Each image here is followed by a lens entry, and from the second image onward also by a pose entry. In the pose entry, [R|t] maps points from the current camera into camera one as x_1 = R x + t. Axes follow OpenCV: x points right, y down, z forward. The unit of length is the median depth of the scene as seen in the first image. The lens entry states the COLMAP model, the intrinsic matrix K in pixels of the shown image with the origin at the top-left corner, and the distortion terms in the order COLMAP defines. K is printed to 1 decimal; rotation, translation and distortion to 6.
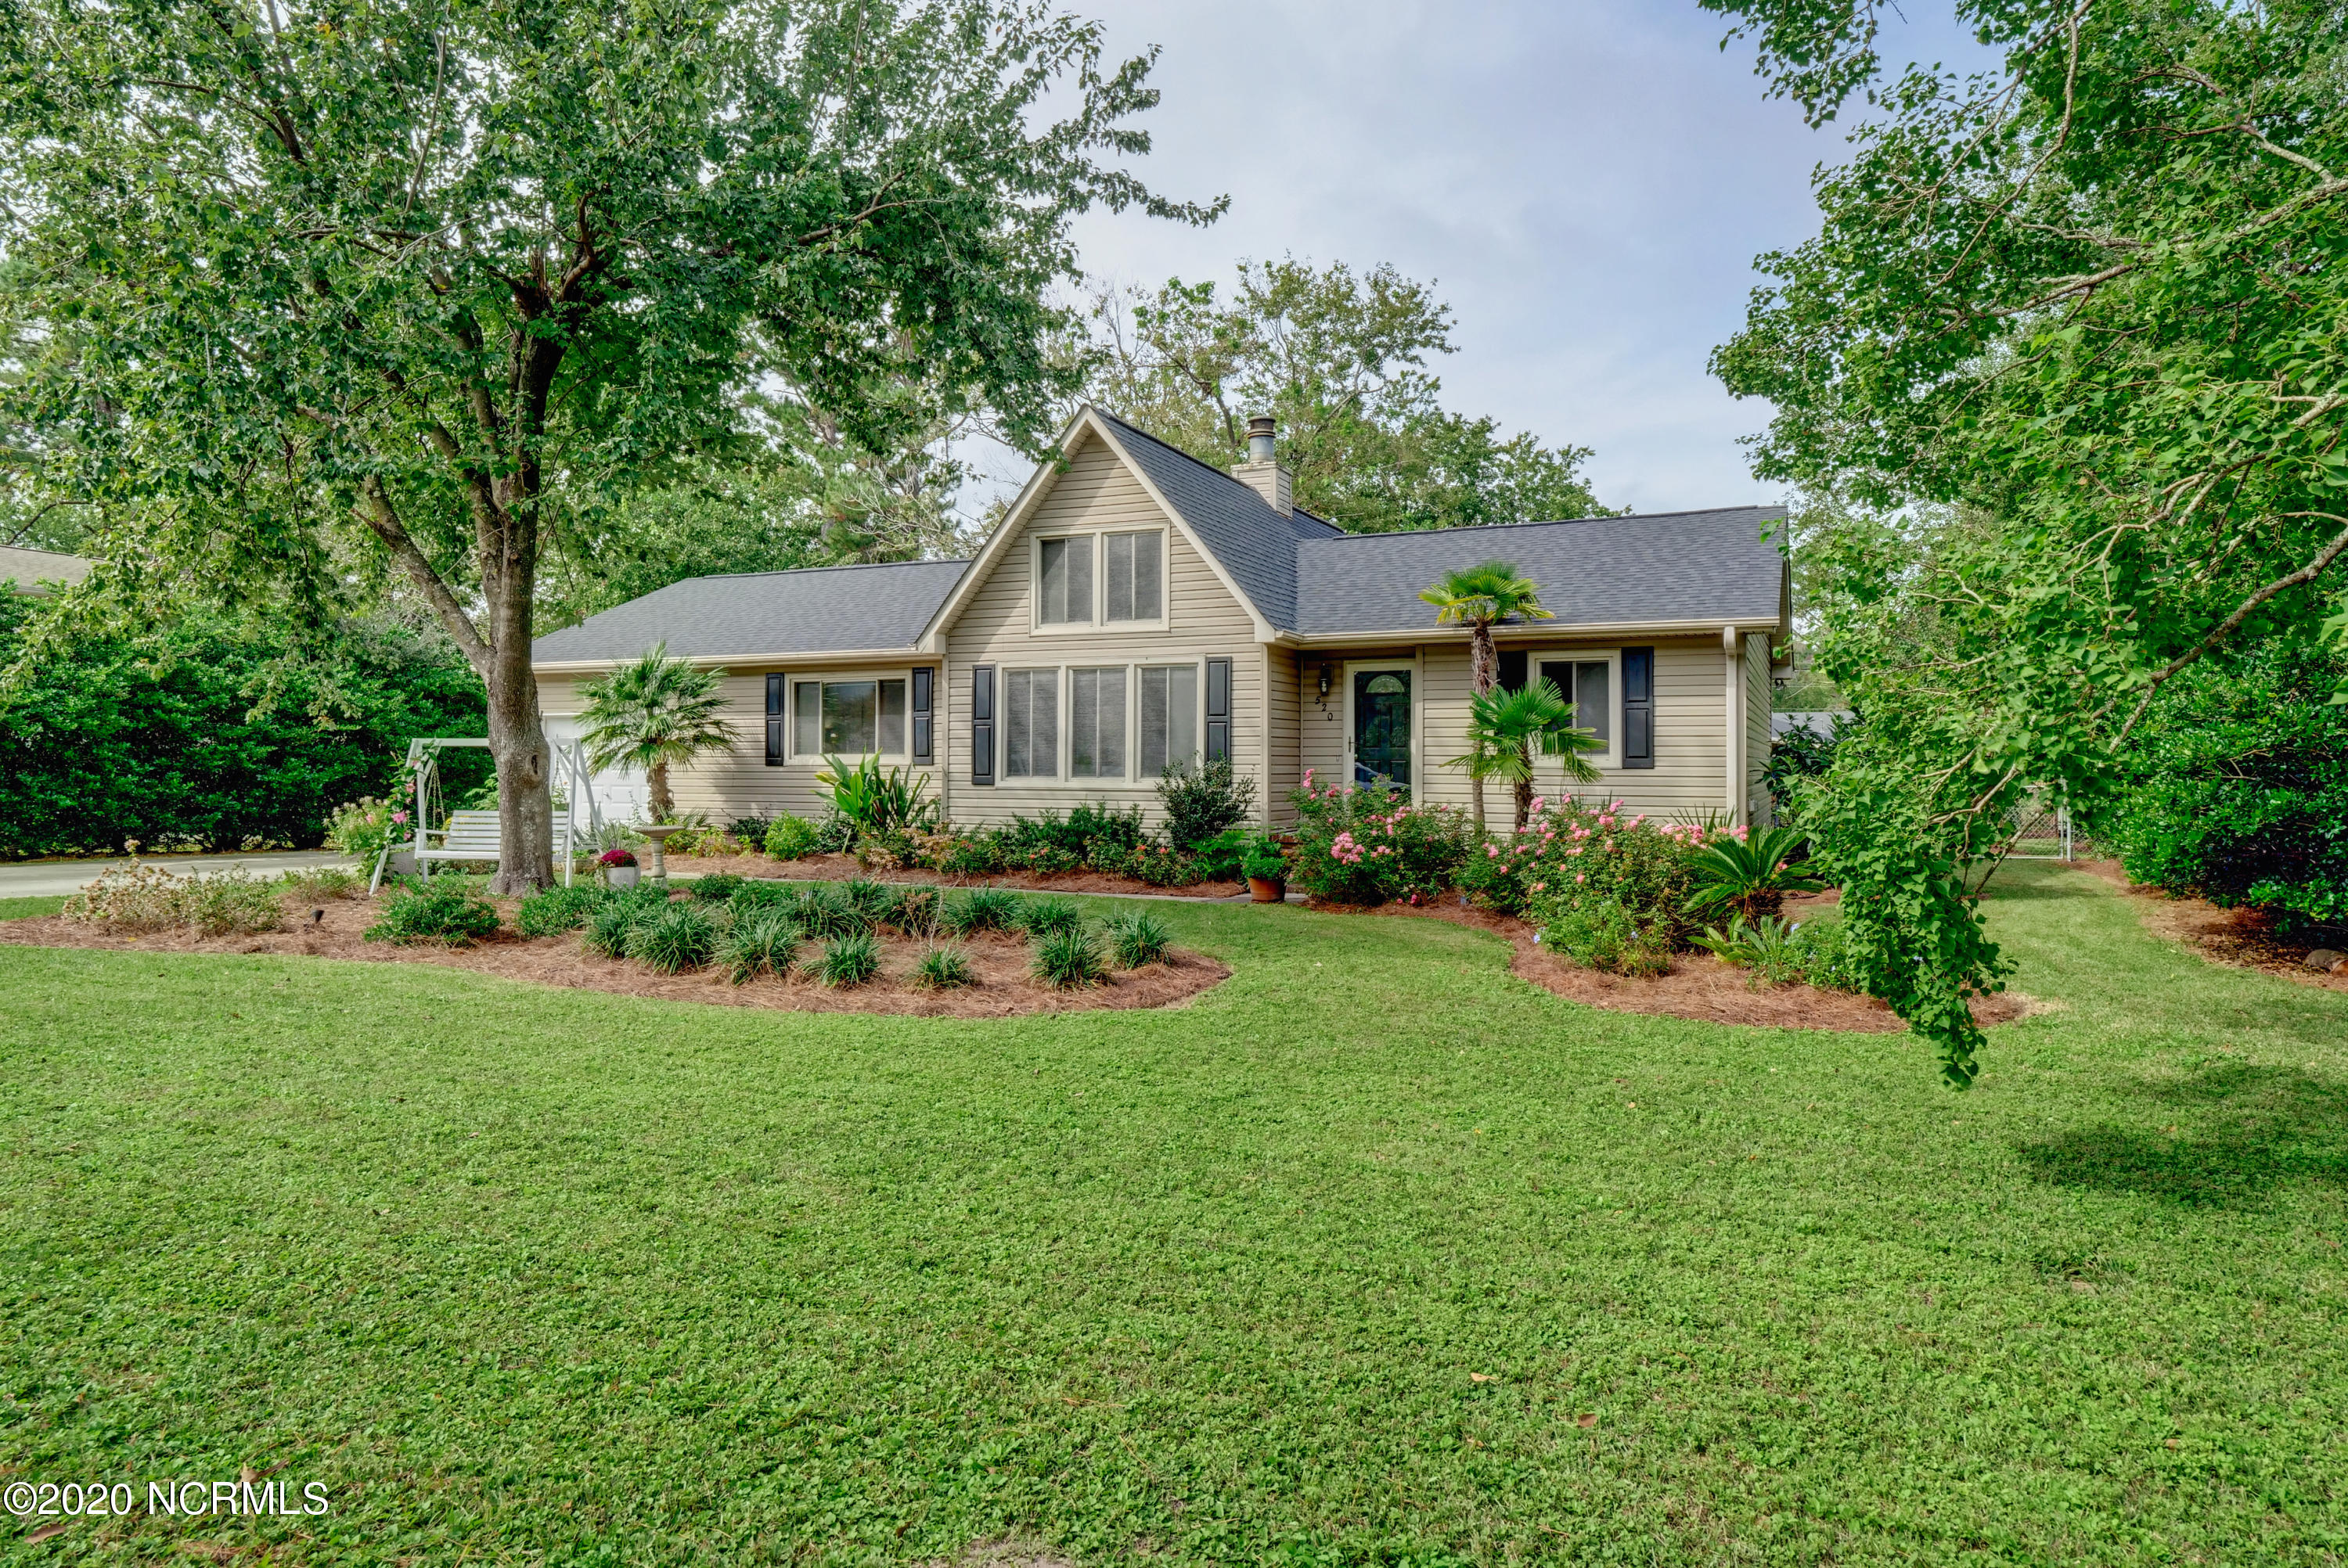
lens RADIAL K [[1421.5, 0, 1168.5], [0, 1421.5, 768.3], [0, 0, 1]] dist [-0.006307, 0.000145]
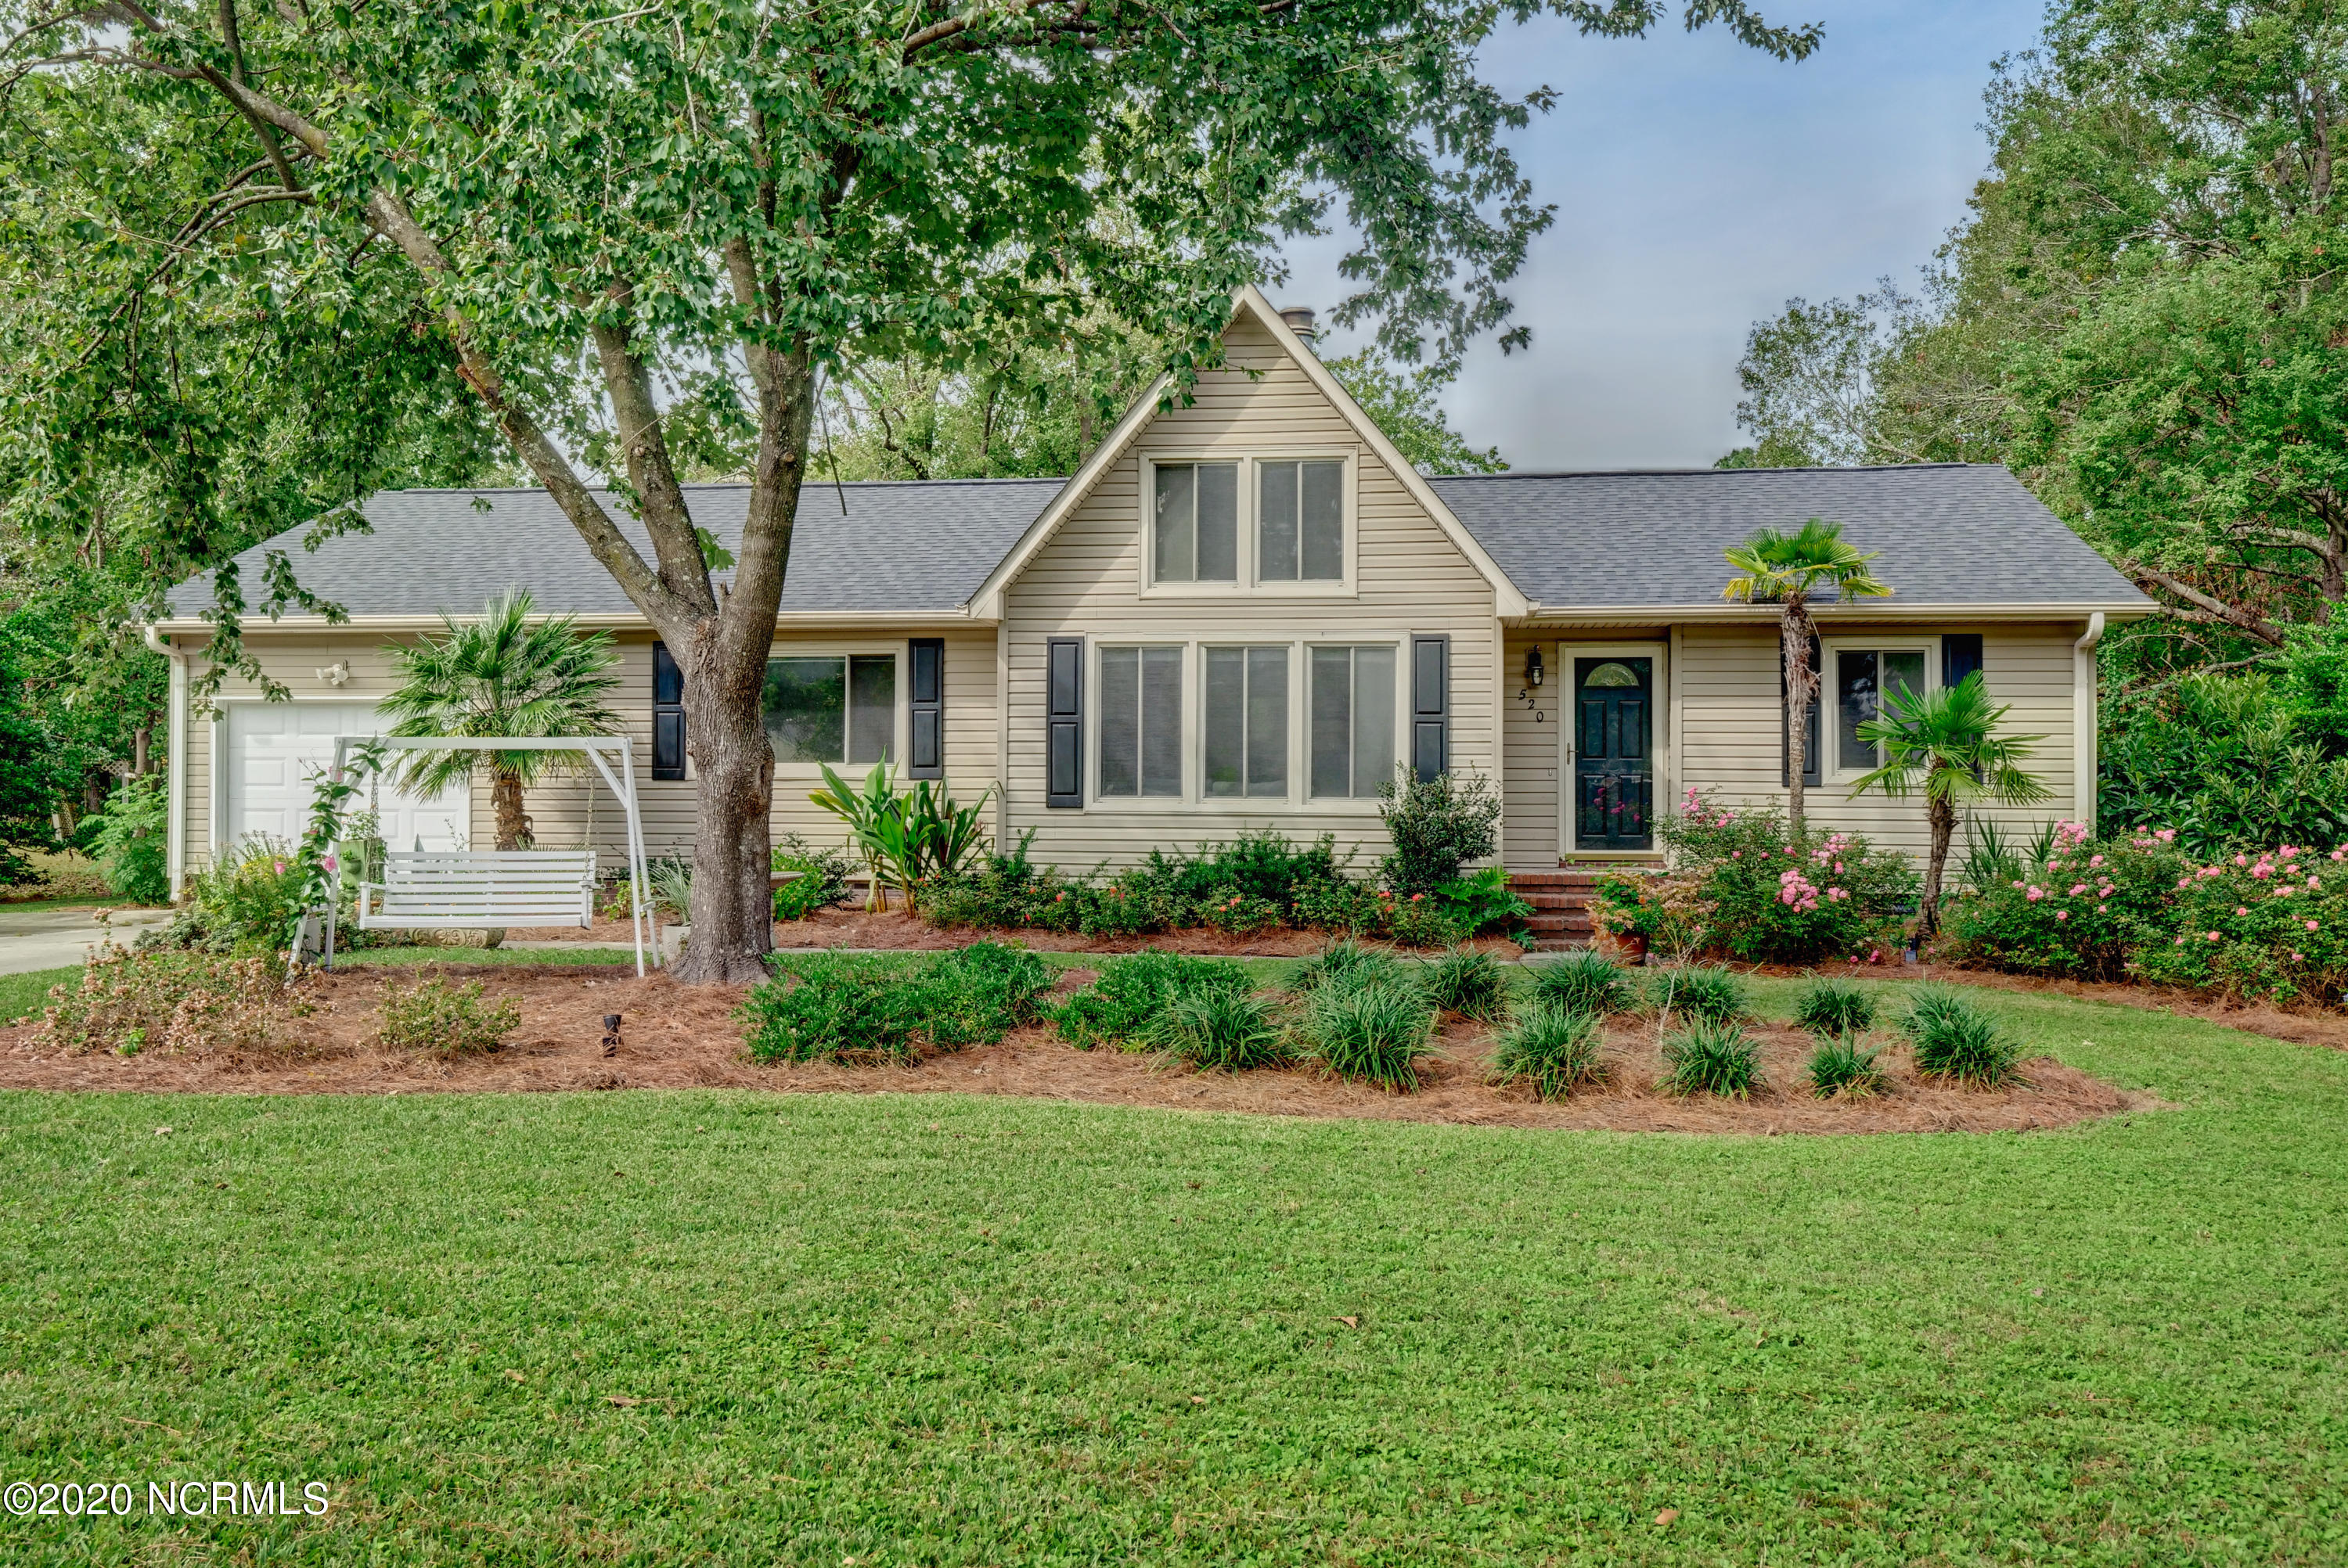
lens RADIAL K [[1932.8, 0, 1182.2], [0, 1932.8, 772.4], [0, 0, 1]] dist [0.008464, 0.023750]
pose [[0.959436, 0.002855, 0.281912, -0.357411], [-0.001620, 0.999988, -0.004612, -0.001848], [-0.281922, 0.003968, 0.959429, 0.071205]]
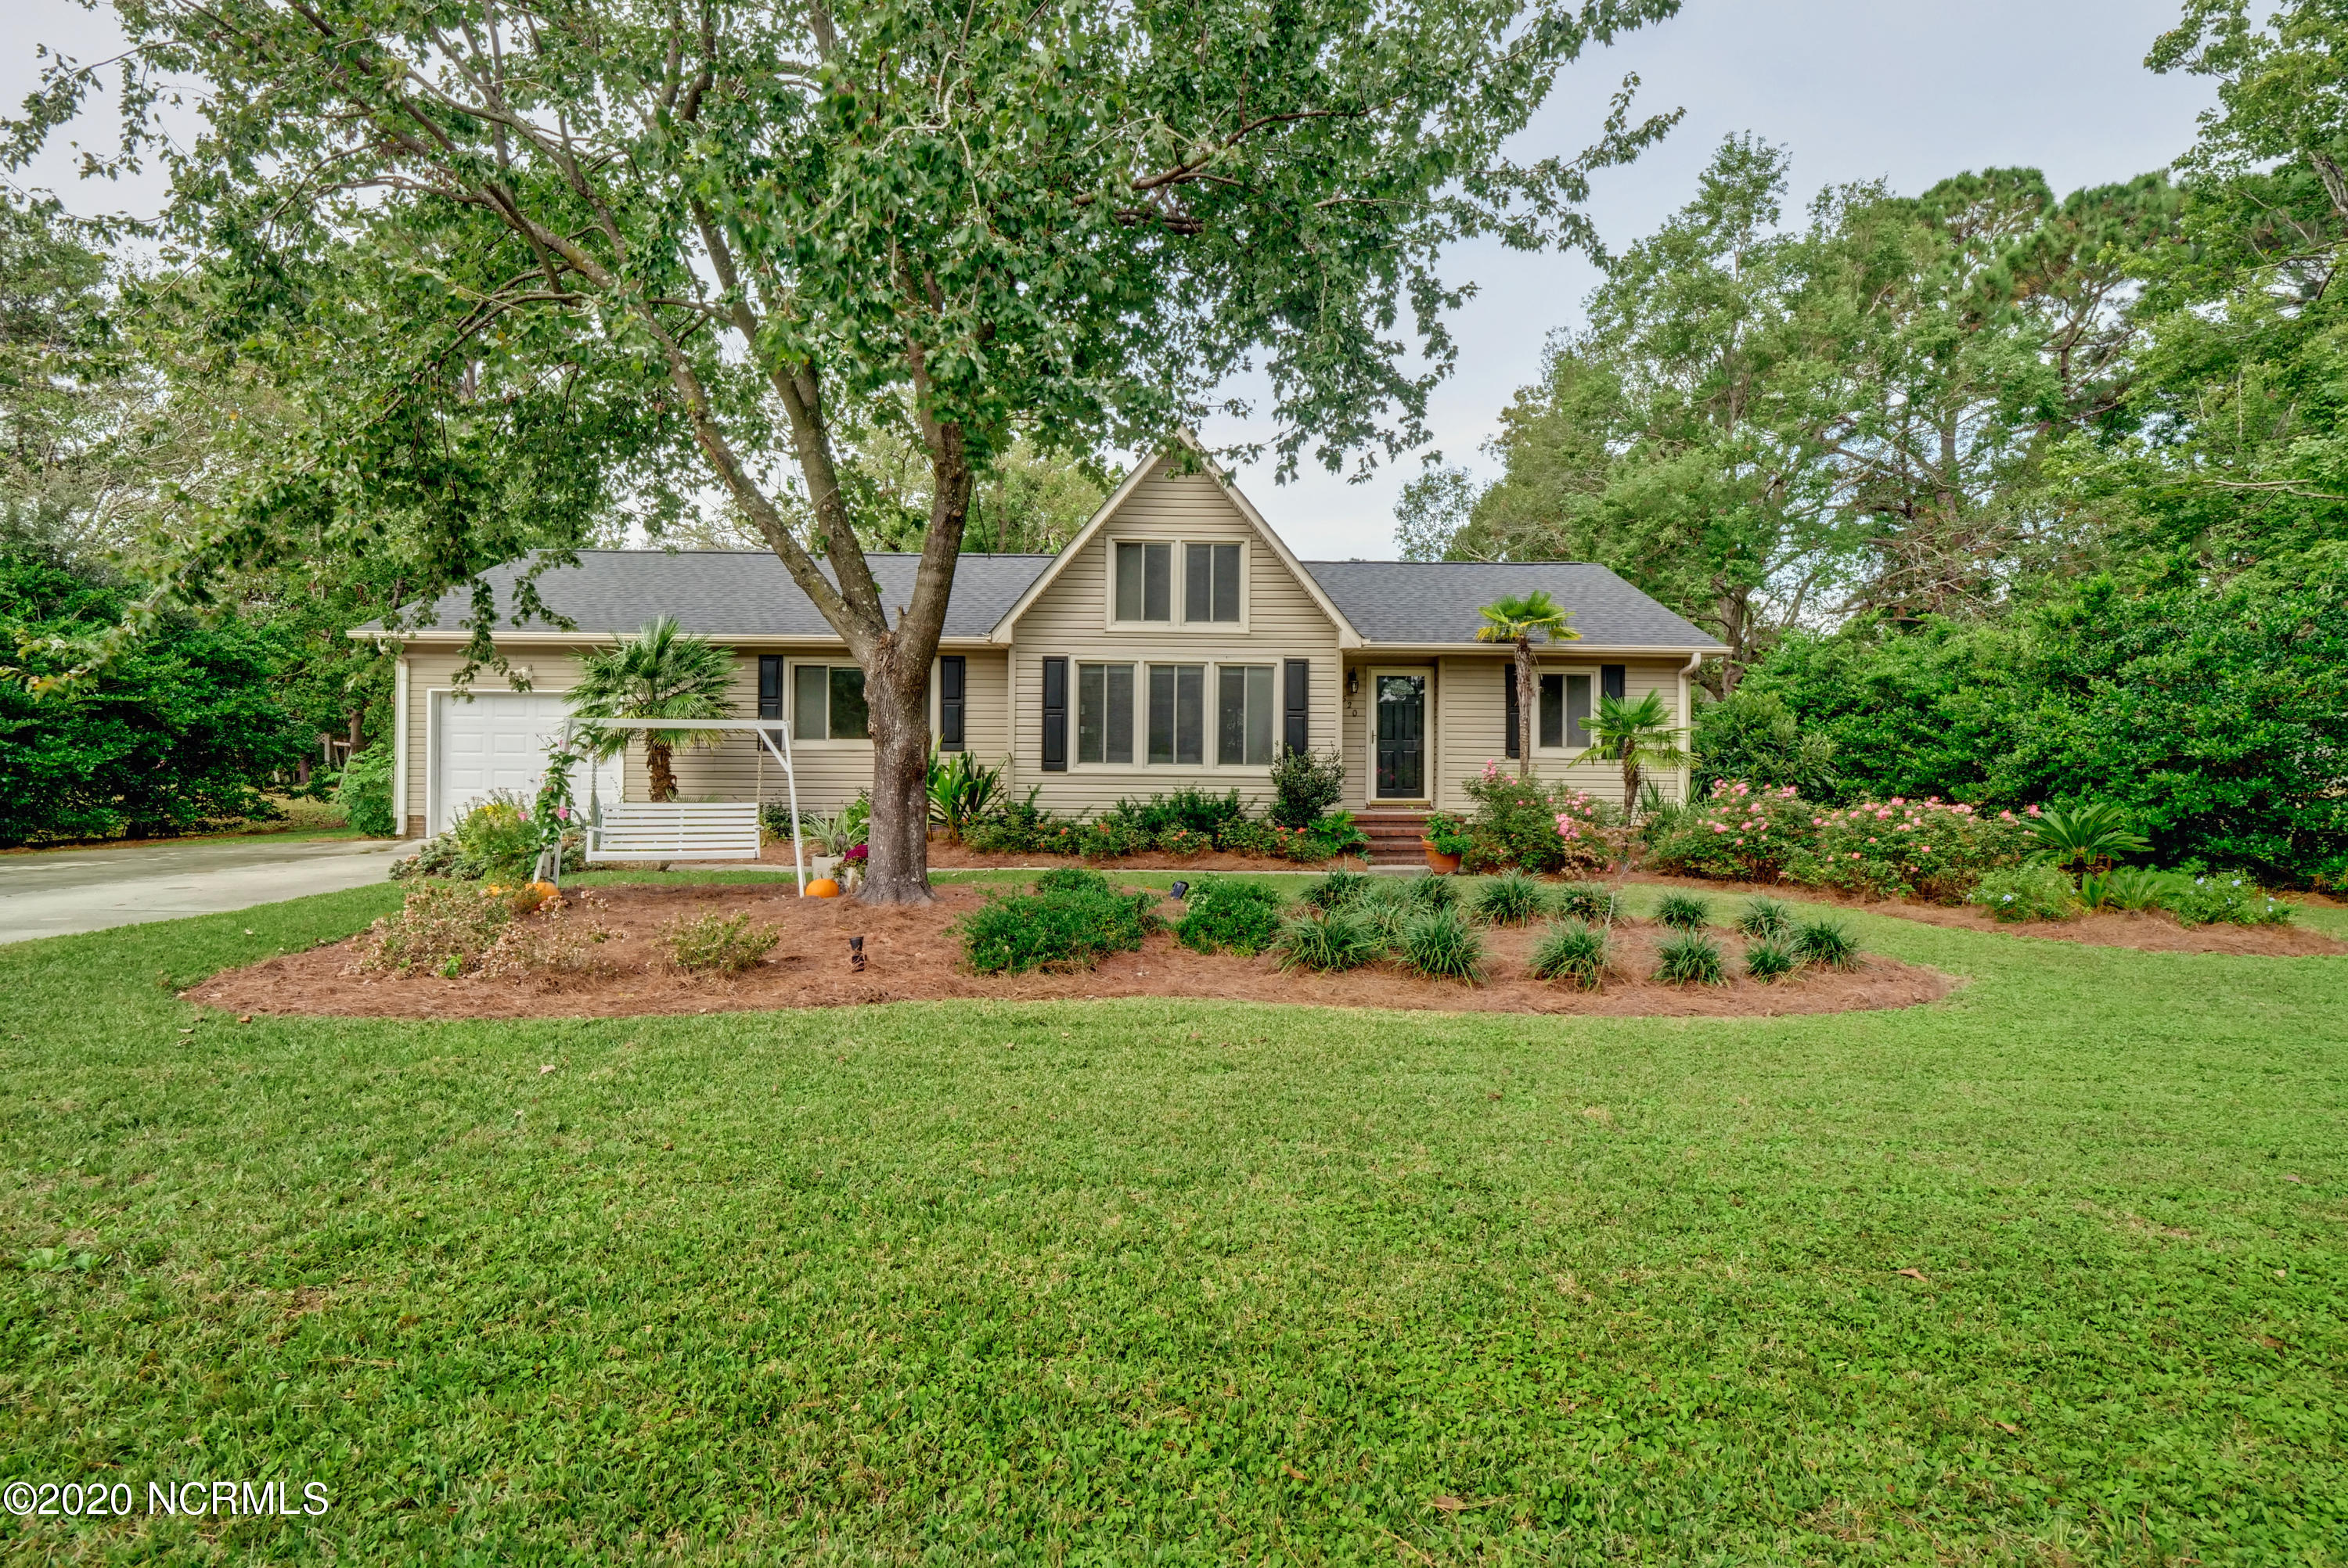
lens RADIAL K [[1137.2, 0, 1185.8], [0, 1137.2, 766.8], [0, 0, 1]] dist [-0.001977, -0.001731]
pose [[0.901600, 0.000550, 0.432571, -0.422889], [-0.007187, 0.999880, 0.013709, -0.003731], [-0.432512, -0.015469, 0.901495, 0.207891]]
